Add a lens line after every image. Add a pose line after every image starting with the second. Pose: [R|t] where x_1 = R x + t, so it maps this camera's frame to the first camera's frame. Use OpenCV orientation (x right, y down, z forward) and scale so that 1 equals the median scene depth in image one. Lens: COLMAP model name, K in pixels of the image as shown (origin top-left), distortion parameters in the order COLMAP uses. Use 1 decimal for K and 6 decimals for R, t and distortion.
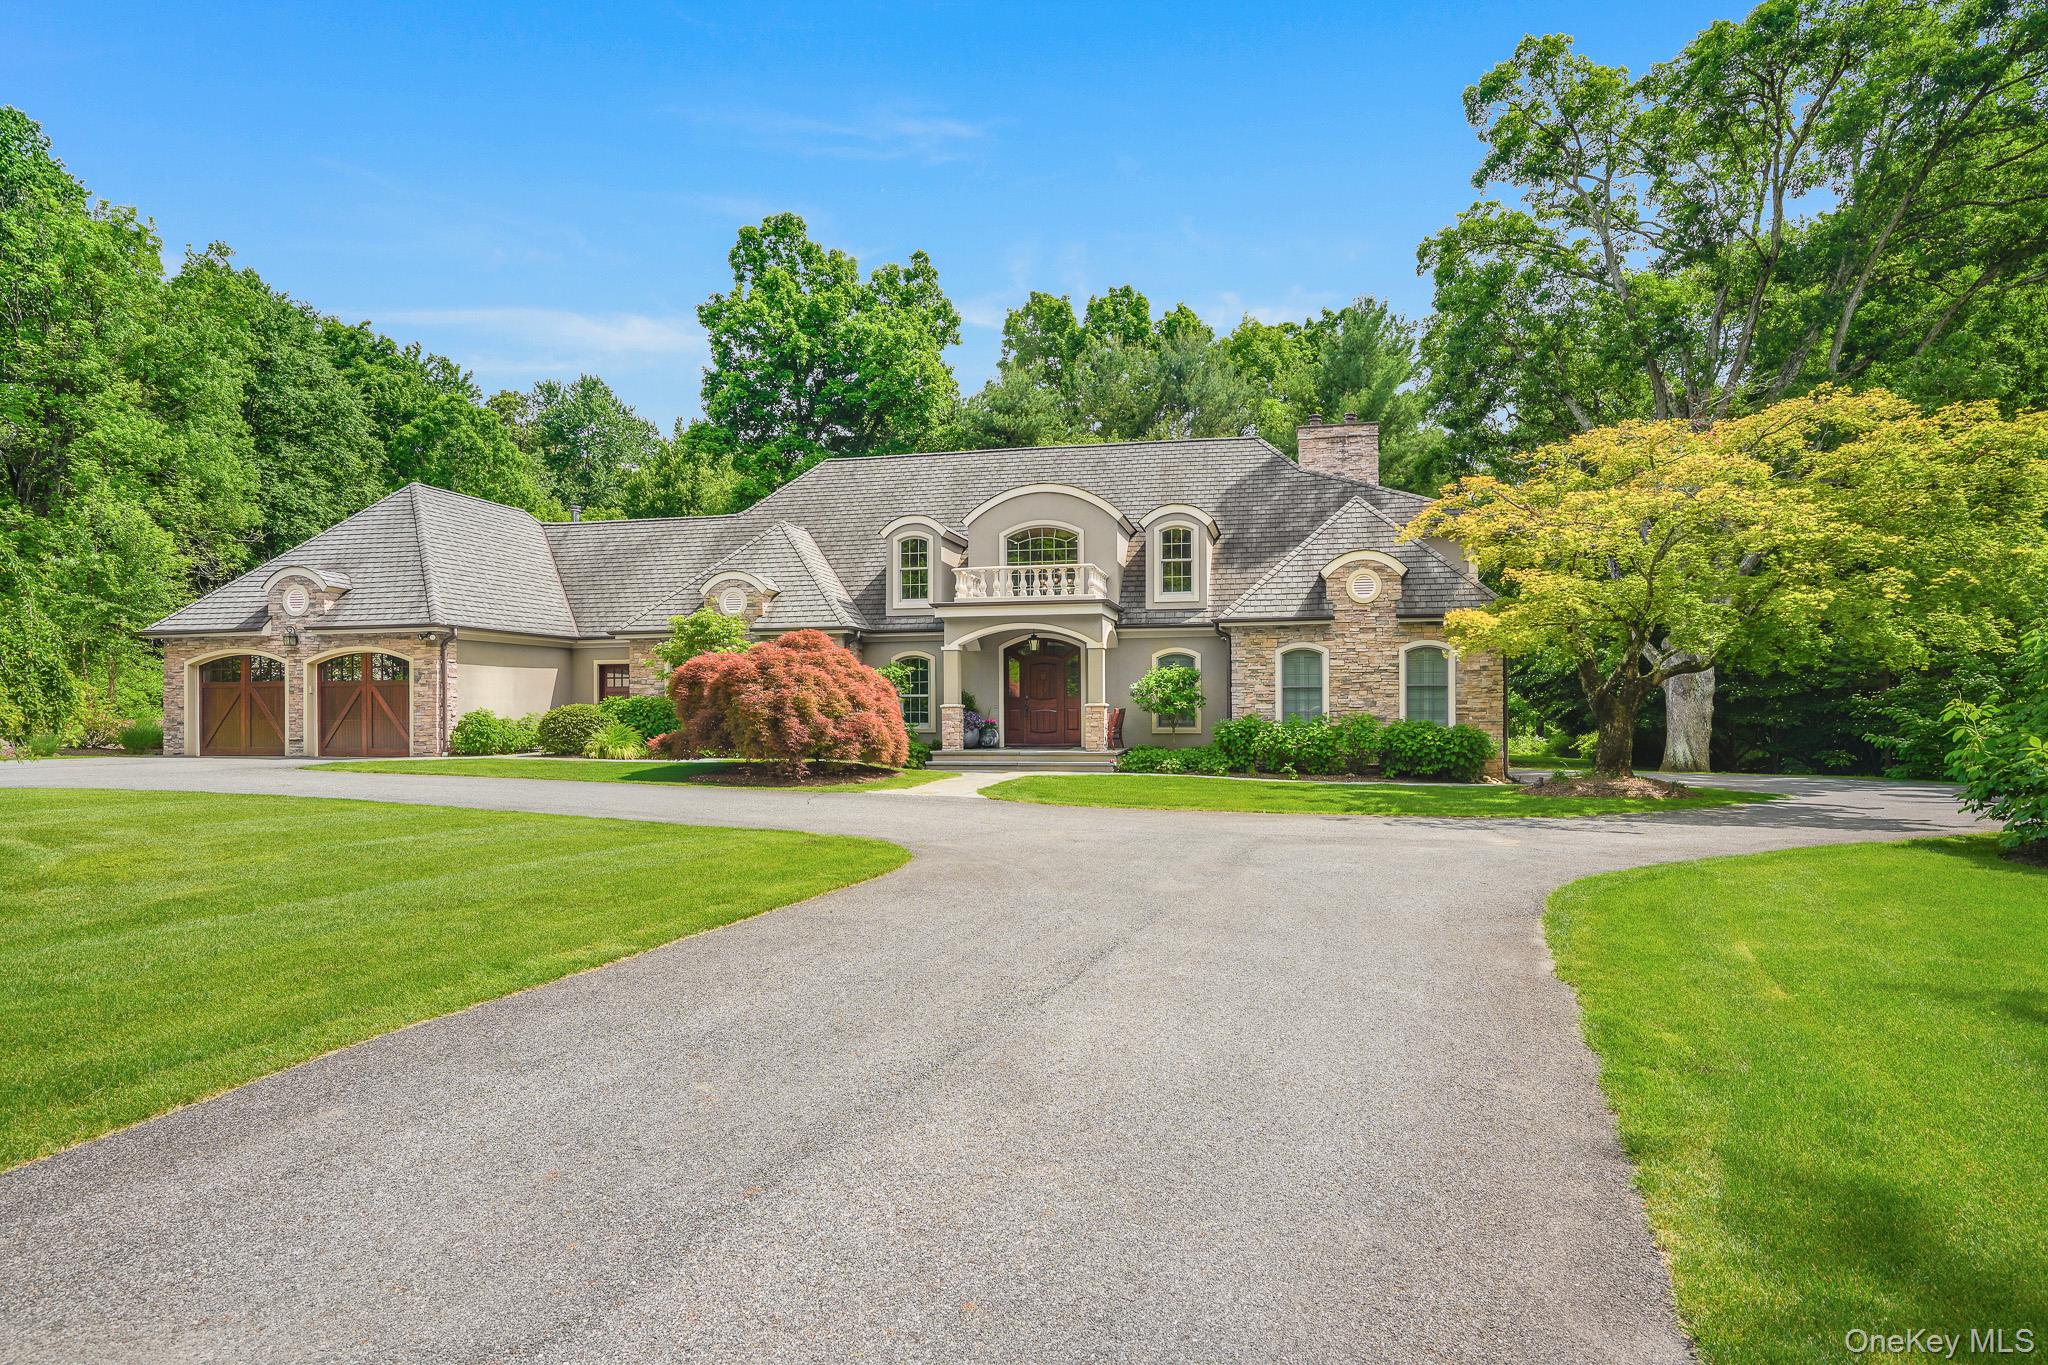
lens RADIAL K [[1580.2, 0, 1024.0], [0, 1580.2, 682.5], [0, 0, 1]] dist [0.003256, 0.003076]
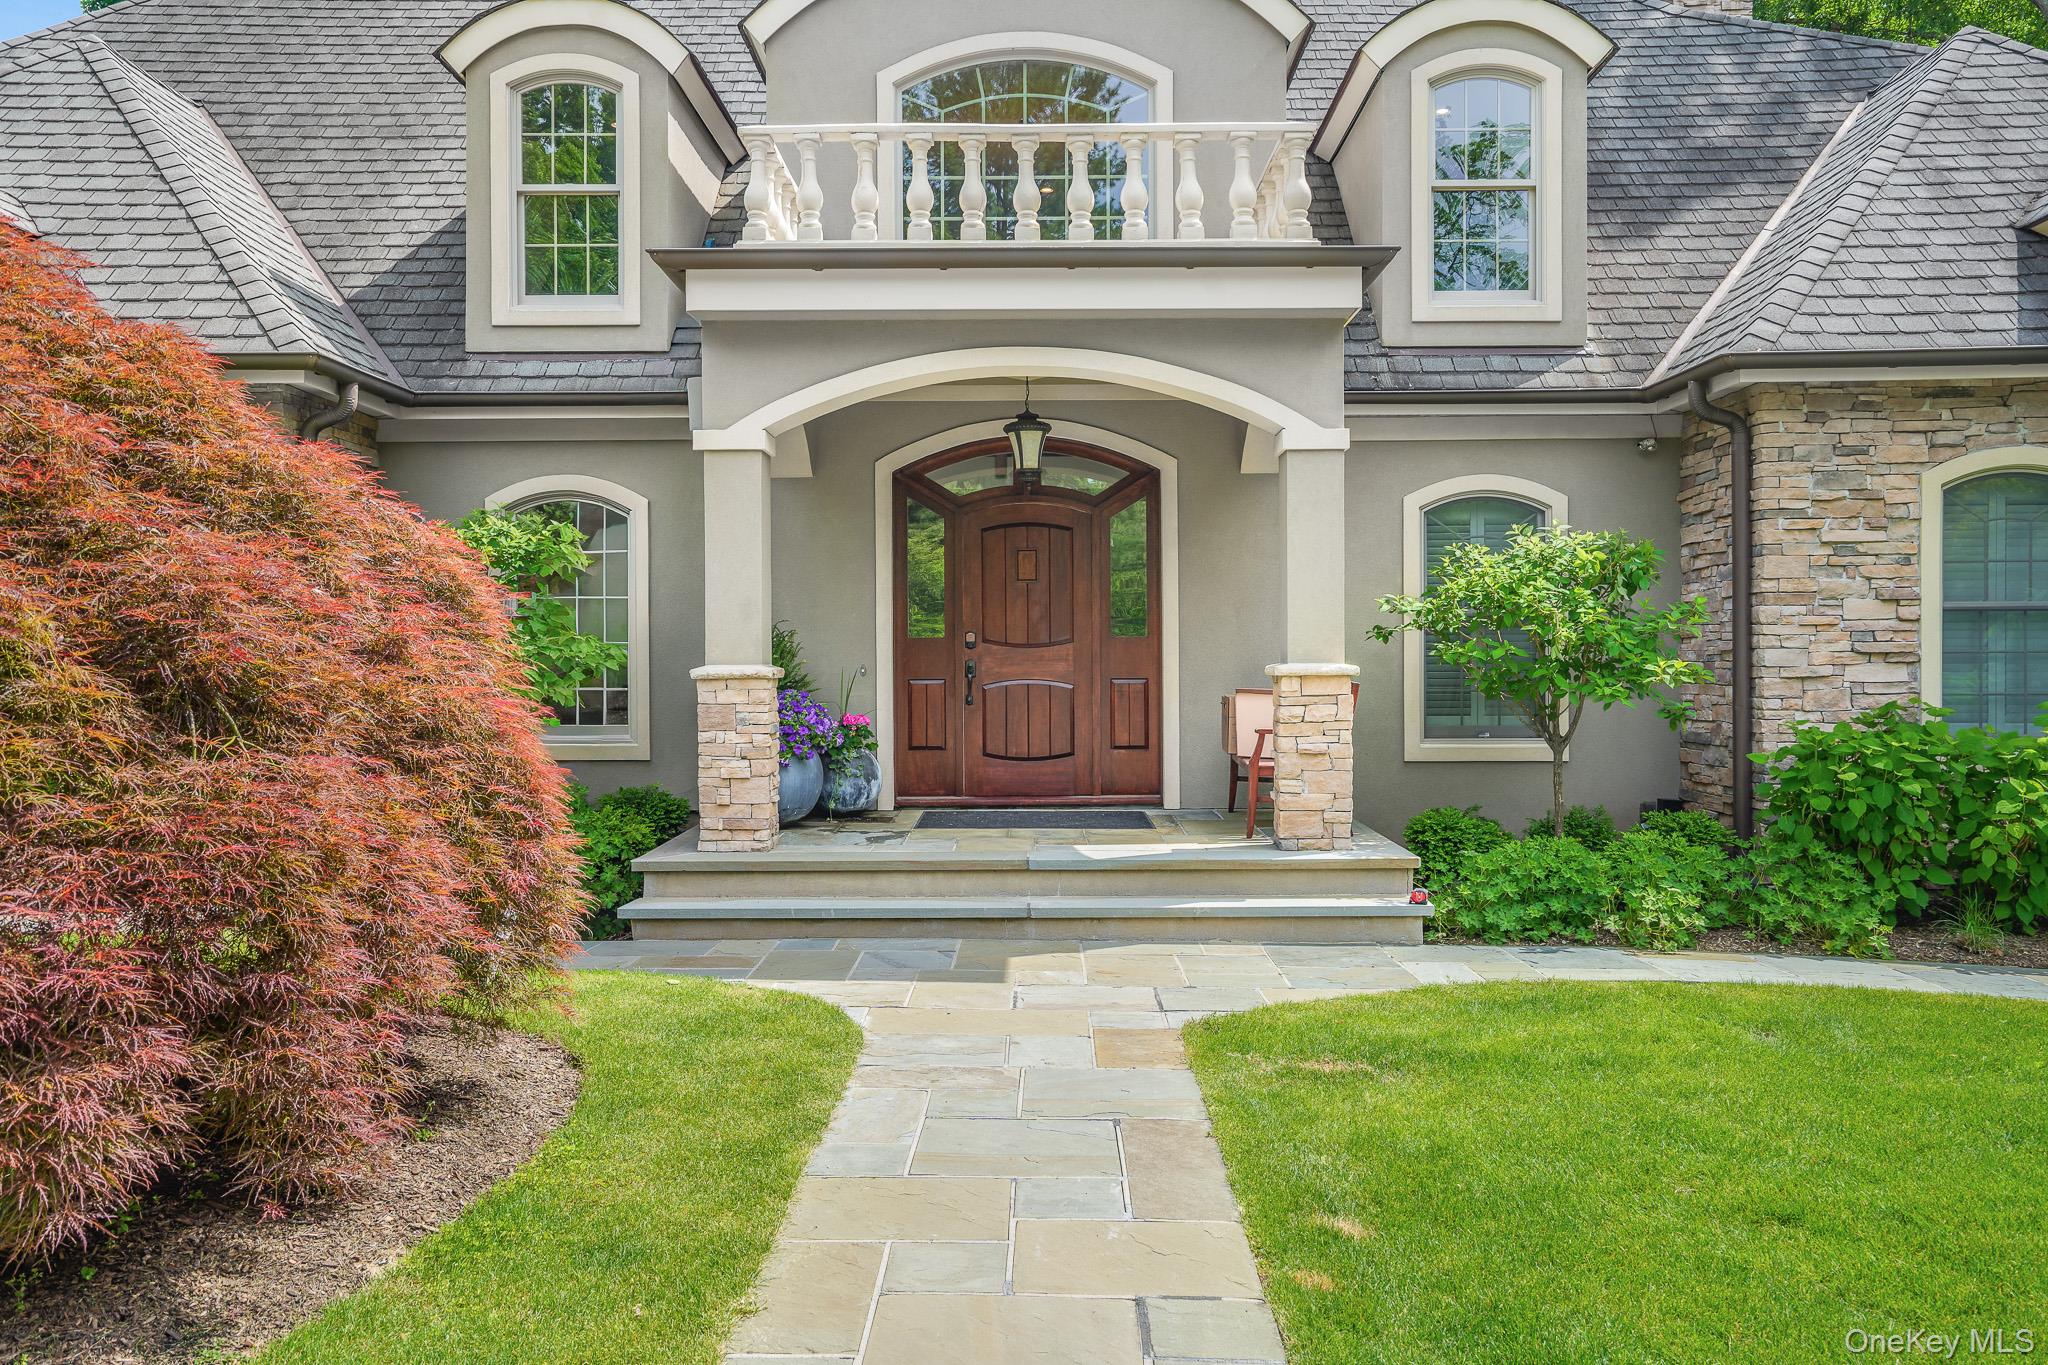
lens RADIAL K [[1580.2, 0, 1024.0], [0, 1580.2, 682.5], [0, 0, 1]] dist [0.003256, 0.003076]
pose [[0.971606, -0.003933, 0.236573, -0.059710], [-0.005250, 0.999257, 0.038172, 0.006372], [-0.236547, -0.038330, 0.970864, 0.724981]]
